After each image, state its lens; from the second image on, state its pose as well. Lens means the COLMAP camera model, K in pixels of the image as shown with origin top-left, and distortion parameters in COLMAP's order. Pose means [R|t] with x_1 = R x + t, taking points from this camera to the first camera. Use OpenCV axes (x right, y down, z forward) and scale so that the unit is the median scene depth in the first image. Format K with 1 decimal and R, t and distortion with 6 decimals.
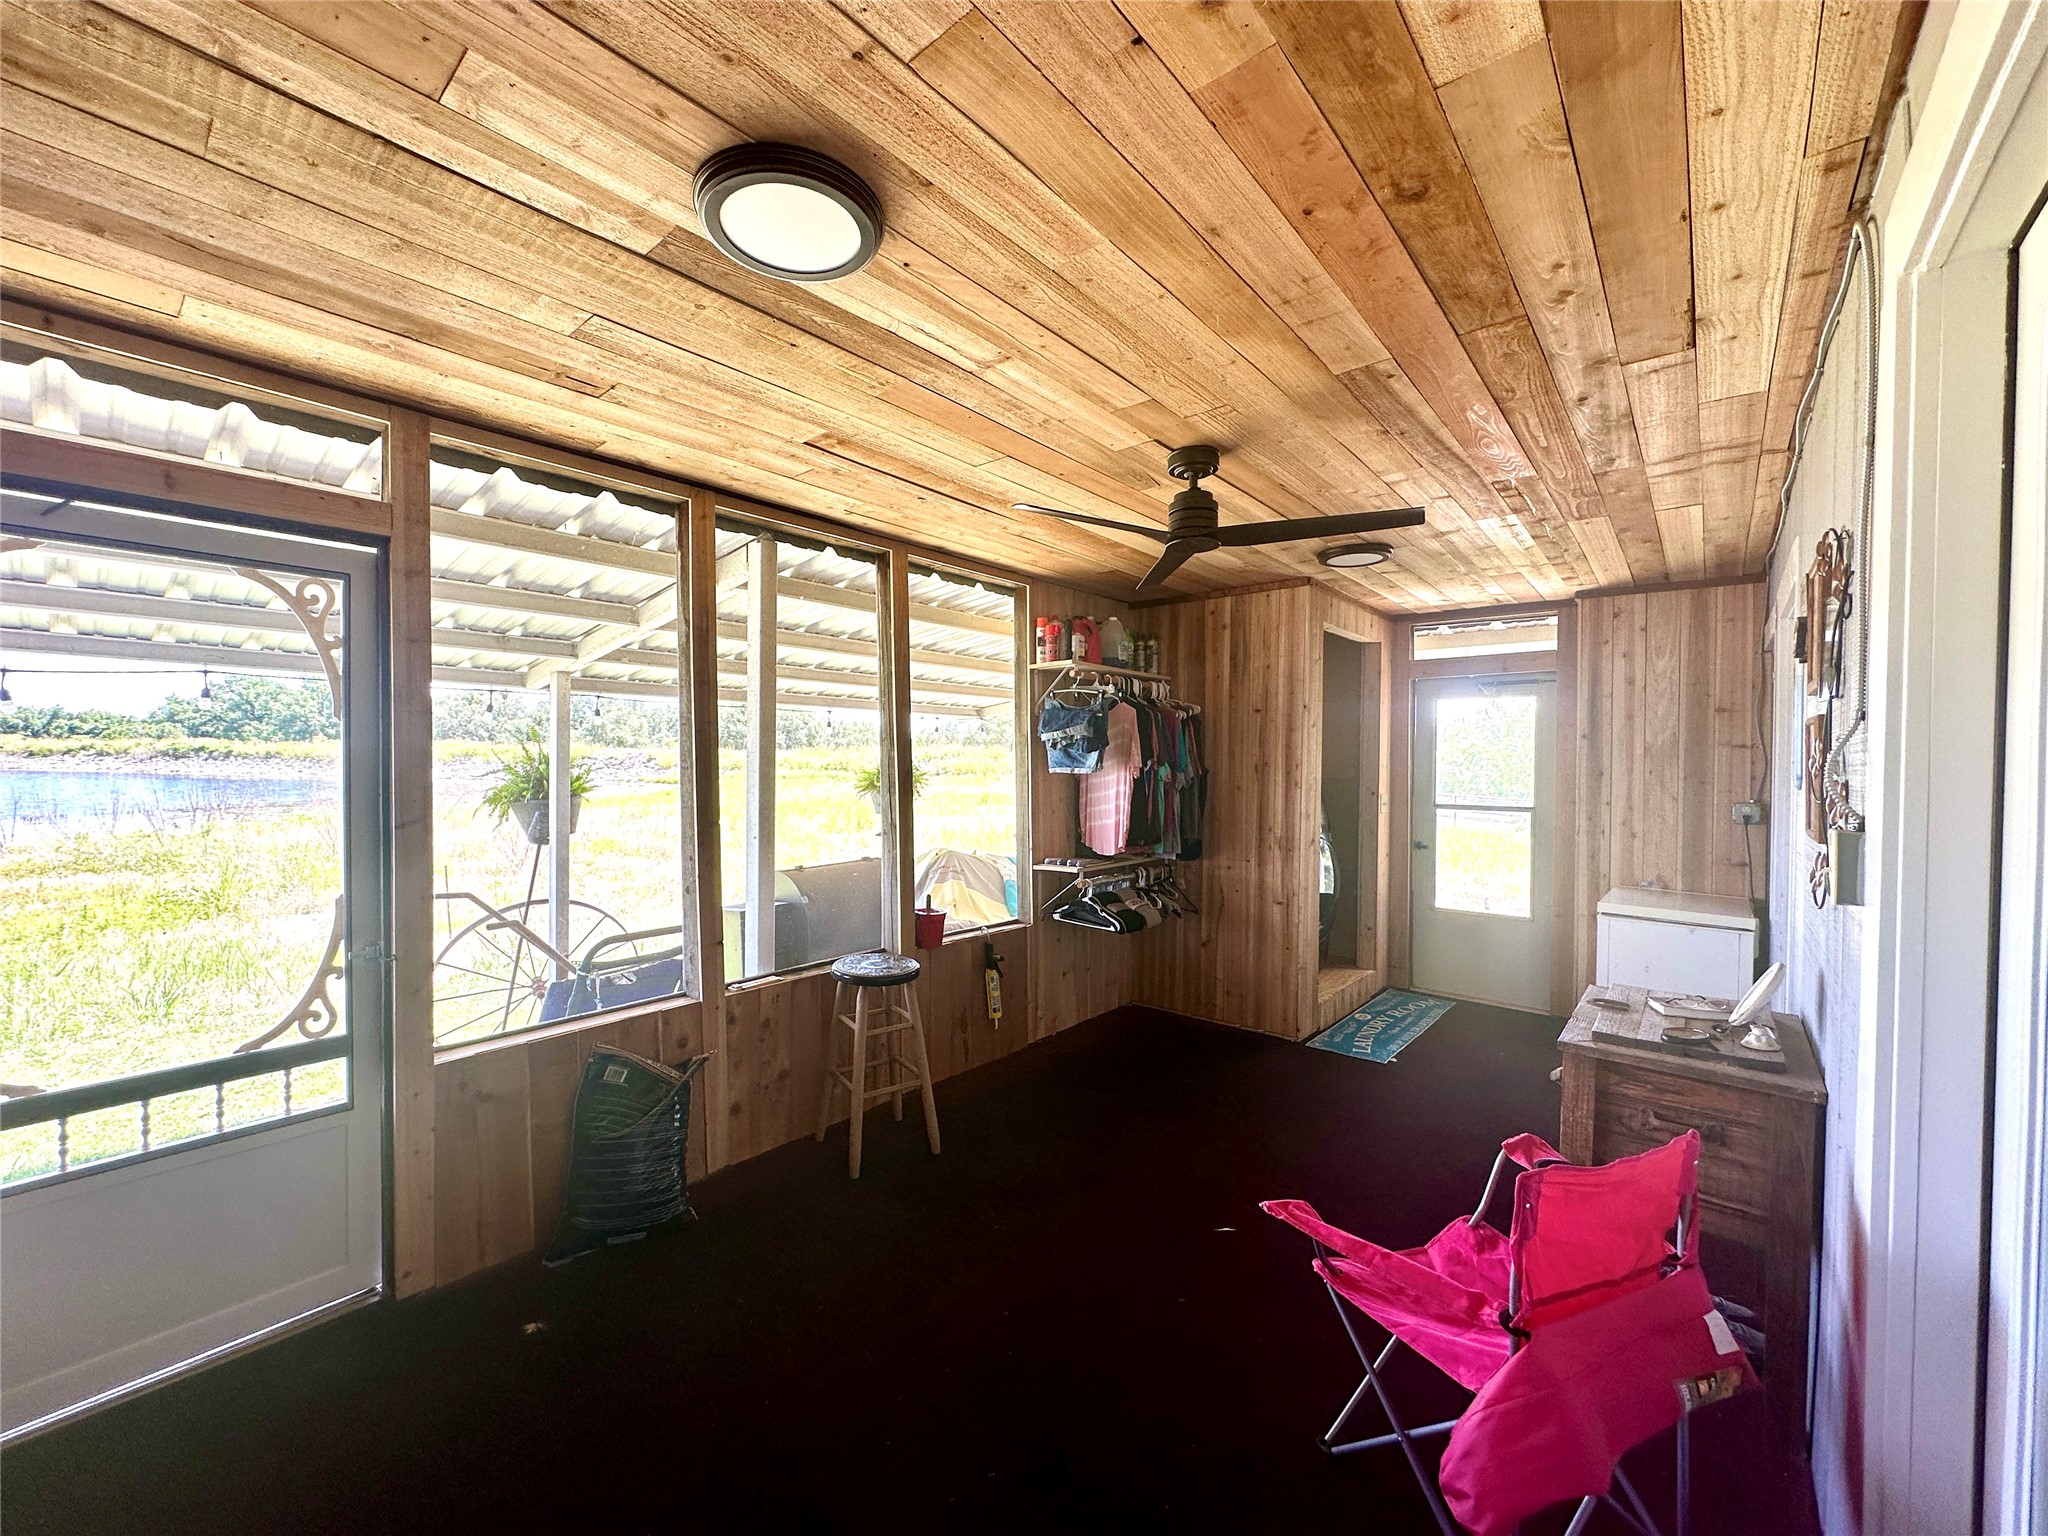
lens RADIAL K [[820.9, 0, 1023.7], [0, 820.9, 771.1], [0, 0, 1]] dist [-0.002415, 0.000709]
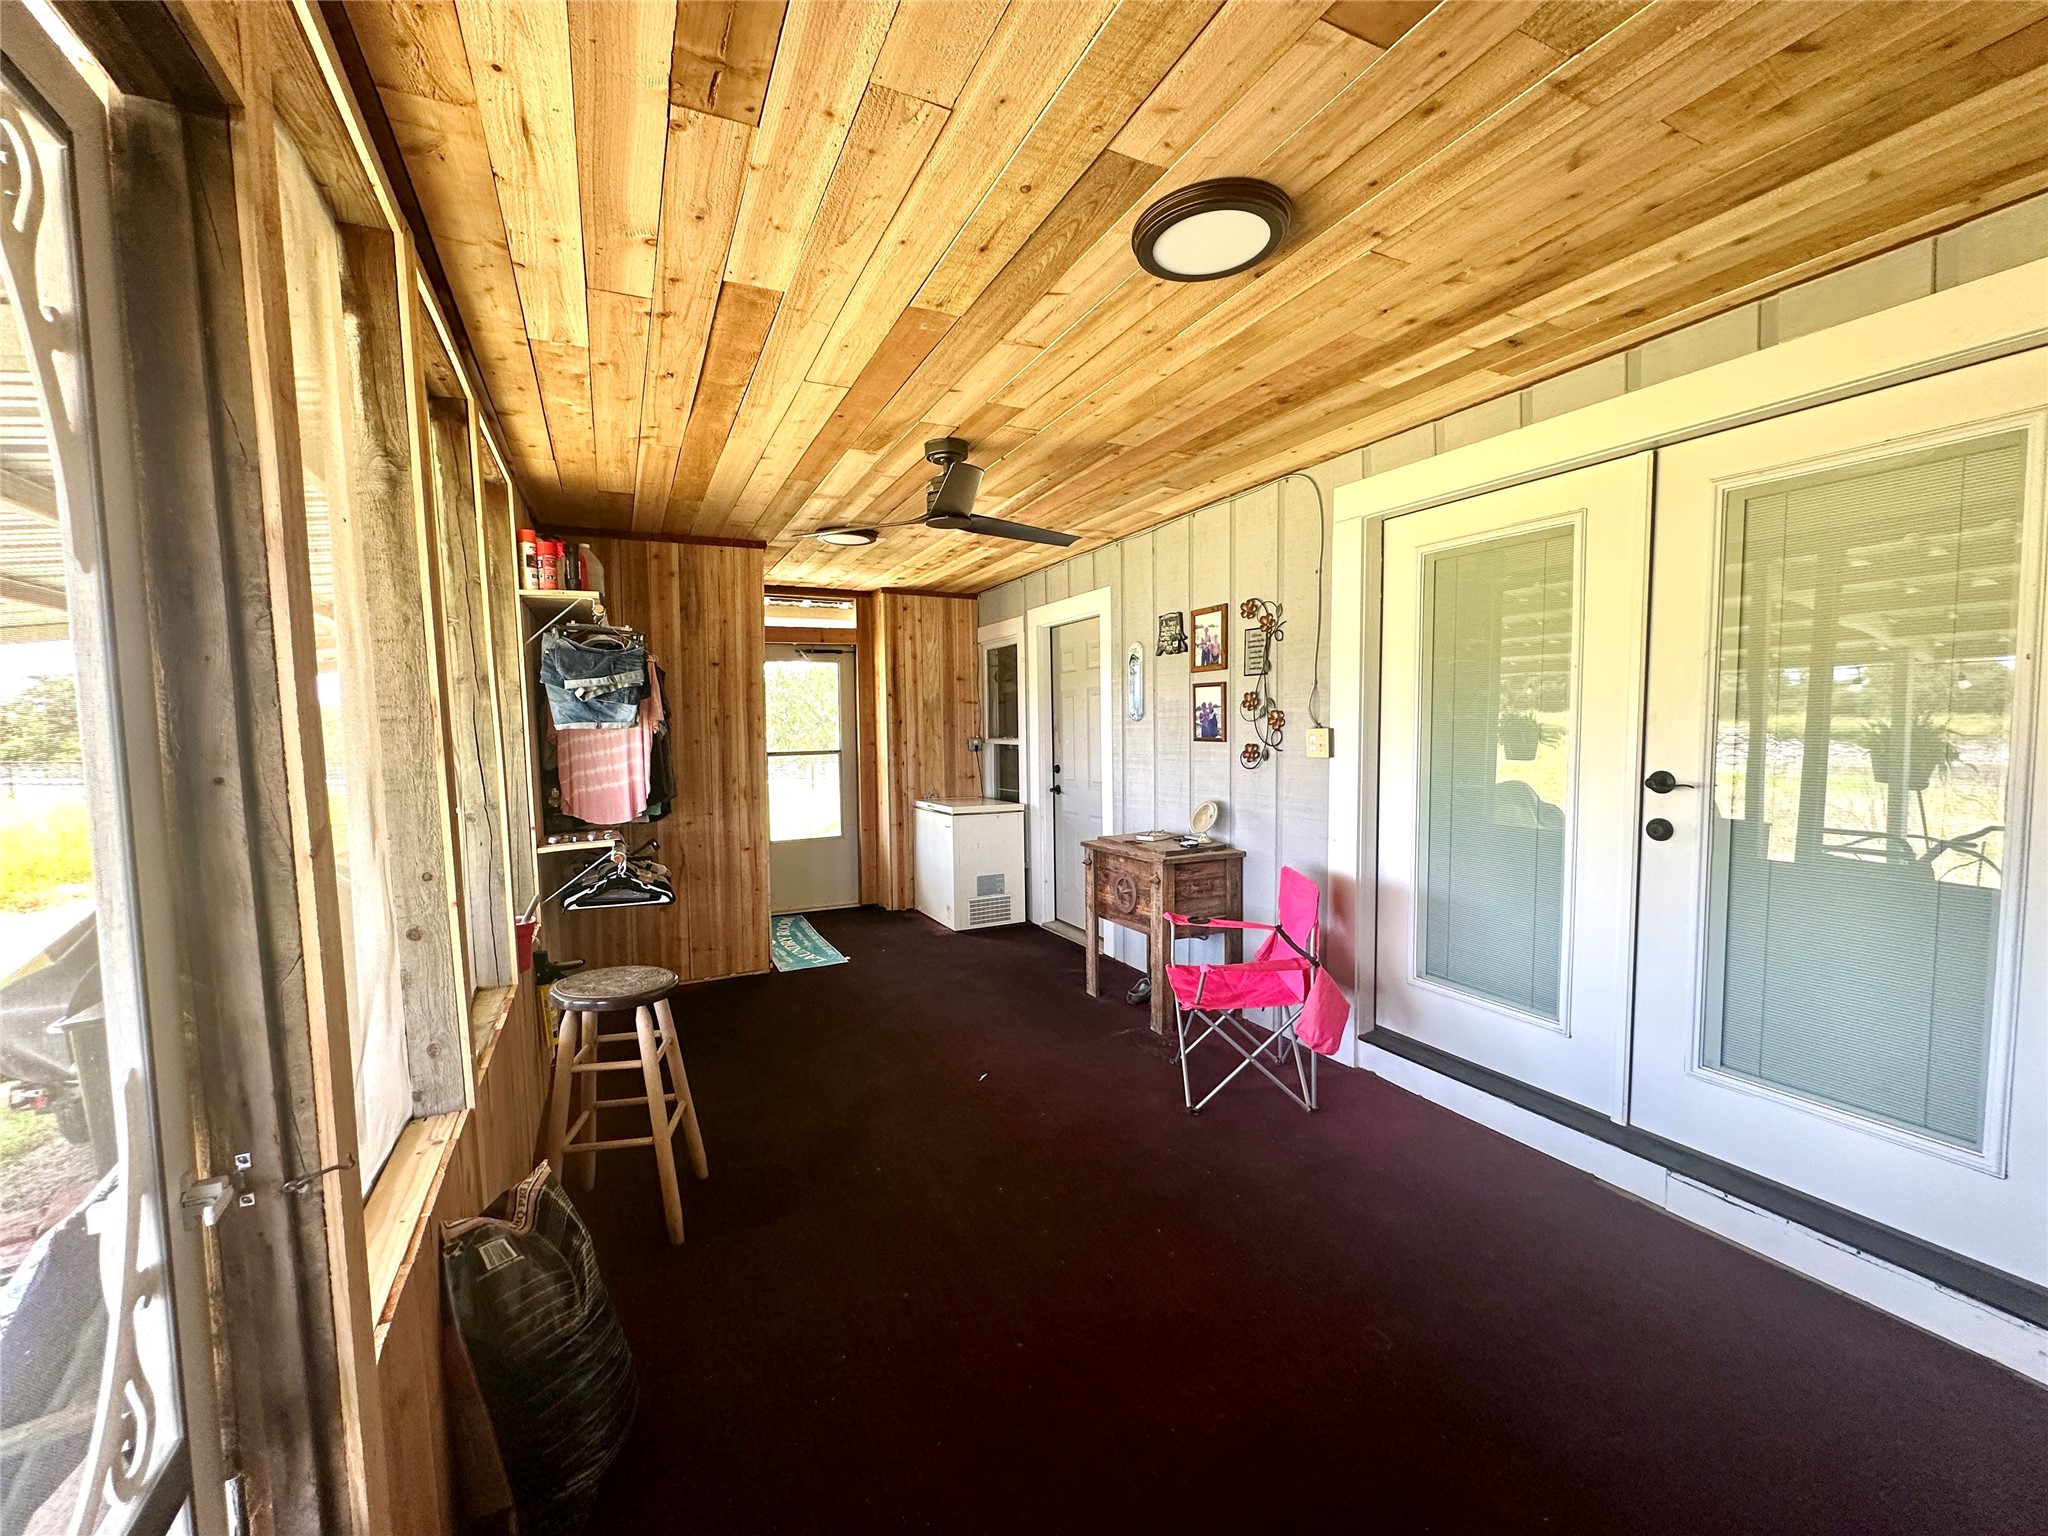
lens RADIAL K [[820.9, 0, 1015.4], [0, 820.9, 771.2], [0, 0, 1]] dist [-0.002415, 0.000709]
pose [[0.398670, -0.069732, 0.914440, -0.508579], [0.028457, 0.997566, 0.063664, 0.004005], [-0.916653, 0.000642, 0.399683, 0.263789]]
